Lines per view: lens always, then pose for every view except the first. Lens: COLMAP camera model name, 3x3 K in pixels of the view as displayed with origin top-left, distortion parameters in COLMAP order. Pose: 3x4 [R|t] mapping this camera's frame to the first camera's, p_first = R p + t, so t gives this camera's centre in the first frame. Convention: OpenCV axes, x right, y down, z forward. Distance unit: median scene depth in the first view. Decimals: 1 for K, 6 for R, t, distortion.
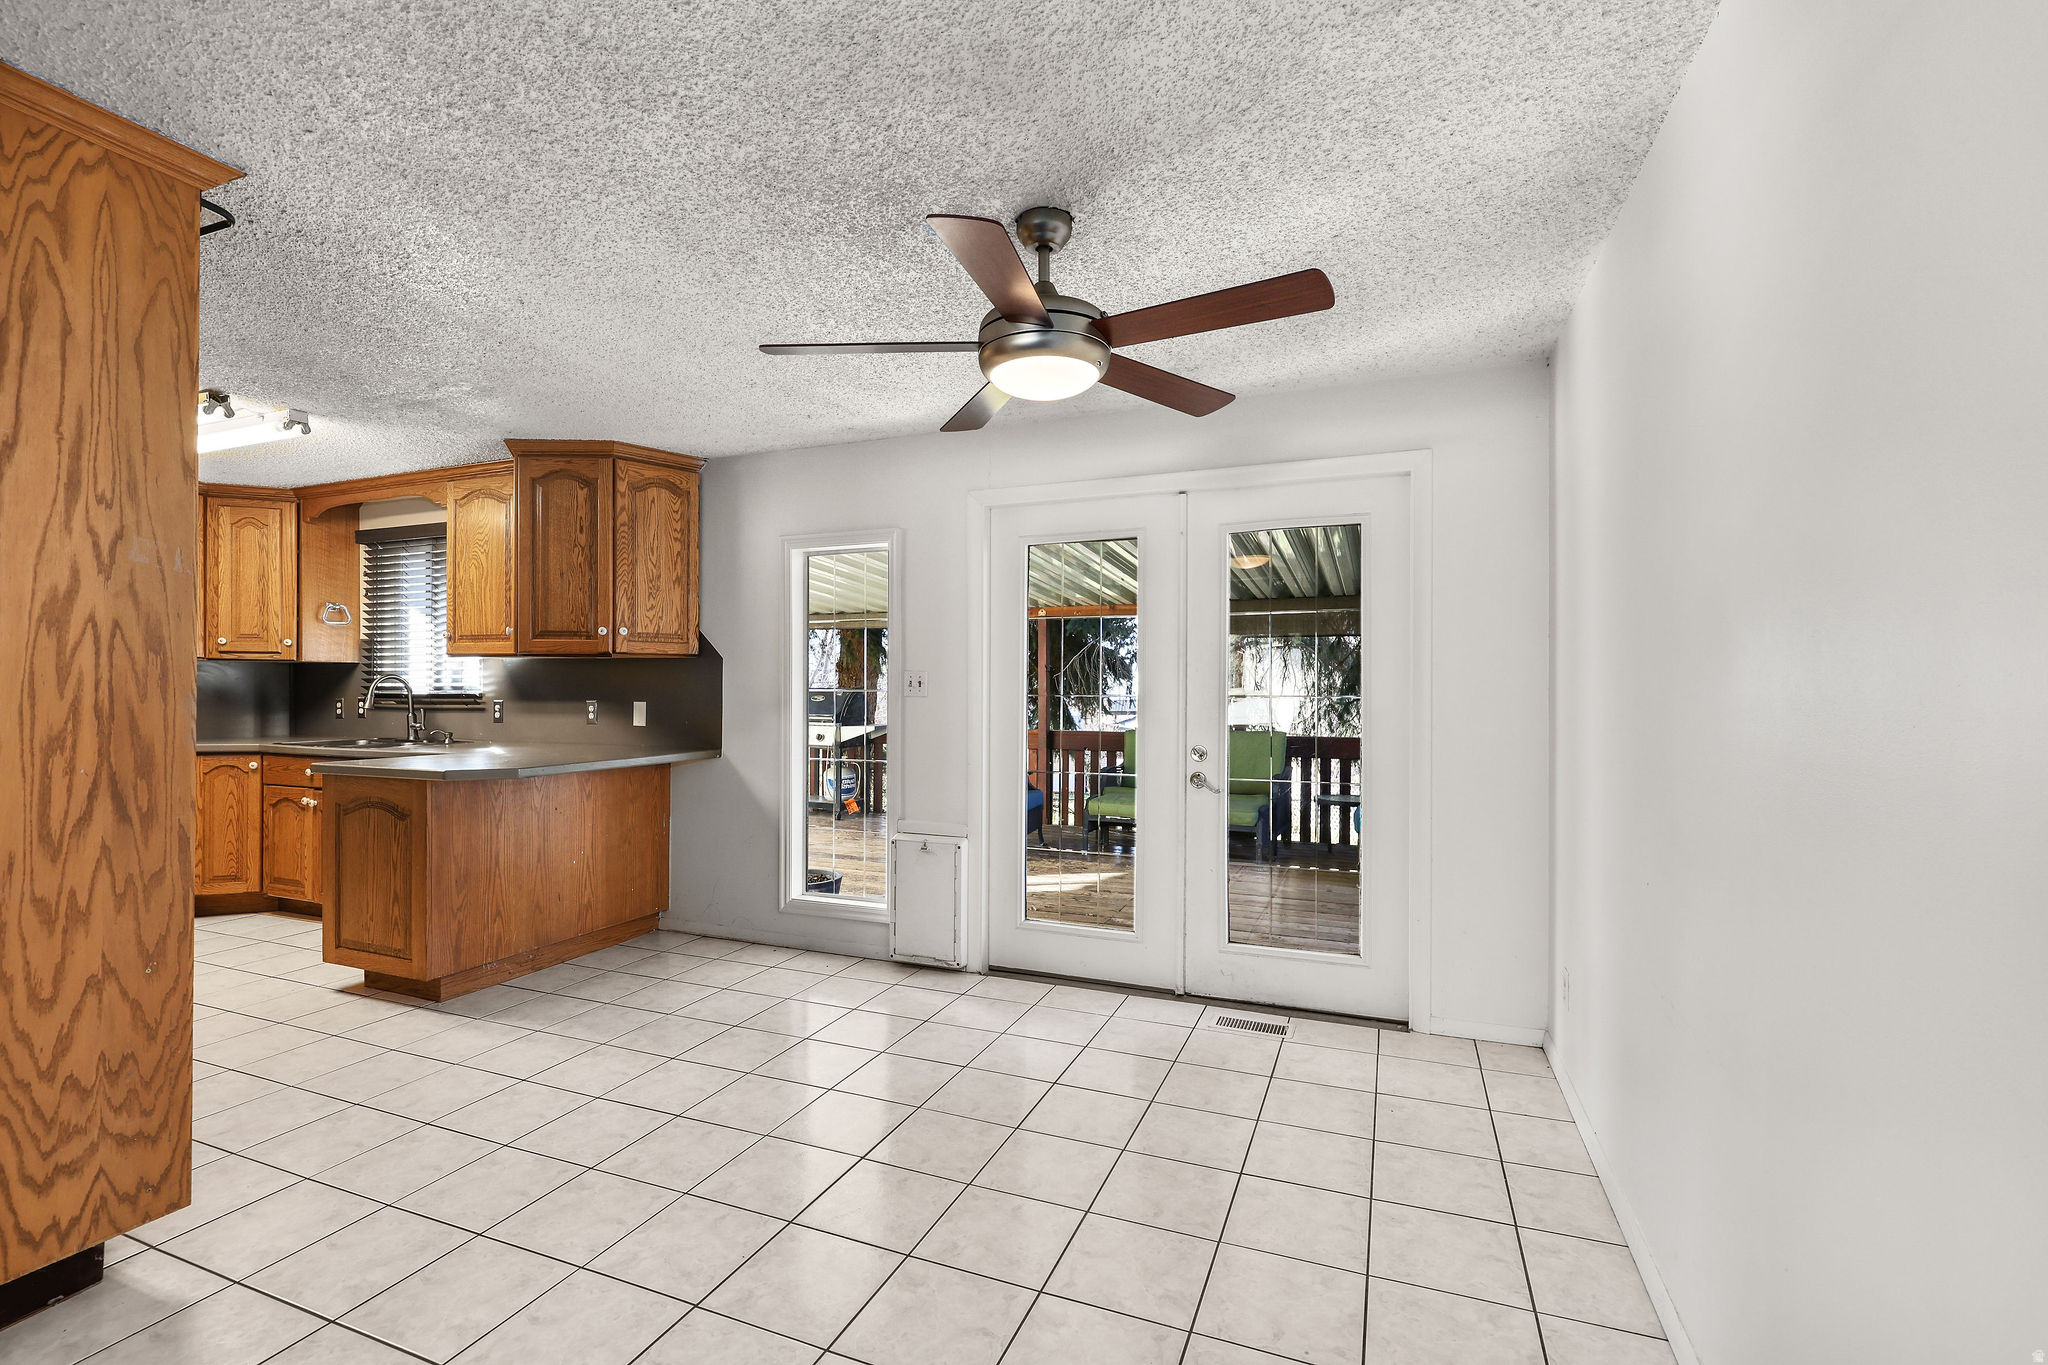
lens RADIAL K [[918.8, 0, 1025.1], [0, 918.8, 689.6], [0, 0, 1]] dist [0.000643, -0.000404]
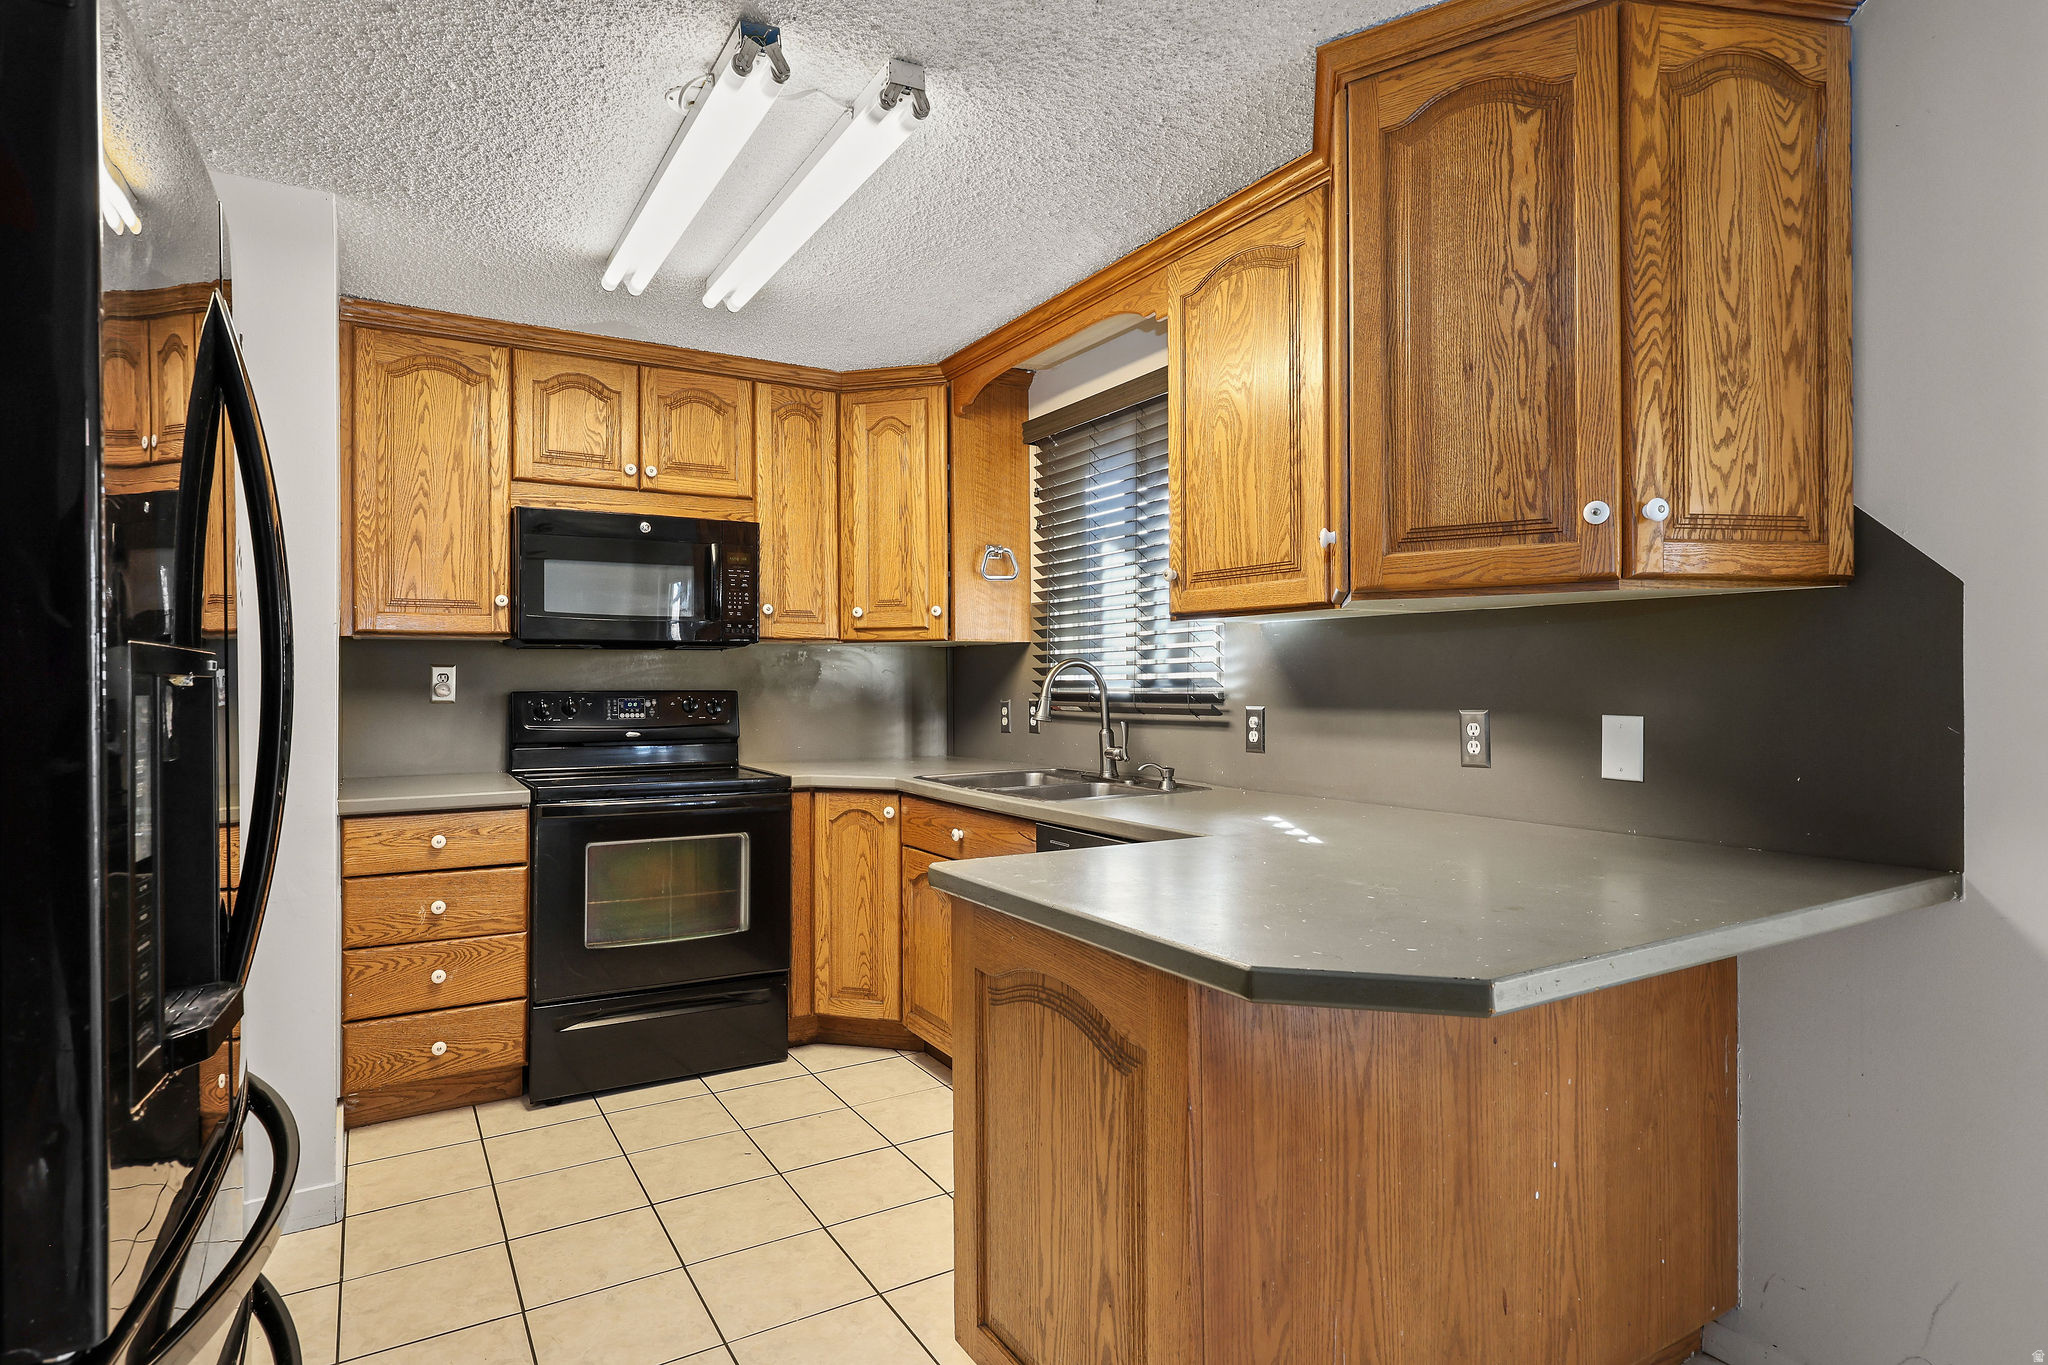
lens RADIAL K [[1068.7, 0, 1021.3], [0, 1068.7, 685.3], [0, 0, 1]] dist [0.000612, 0.000073]
pose [[0.800039, -0.005563, -0.599922, -0.343524], [0.007928, 0.999968, 0.001300, -0.001689], [0.599896, -0.005796, 0.800057, 0.484776]]
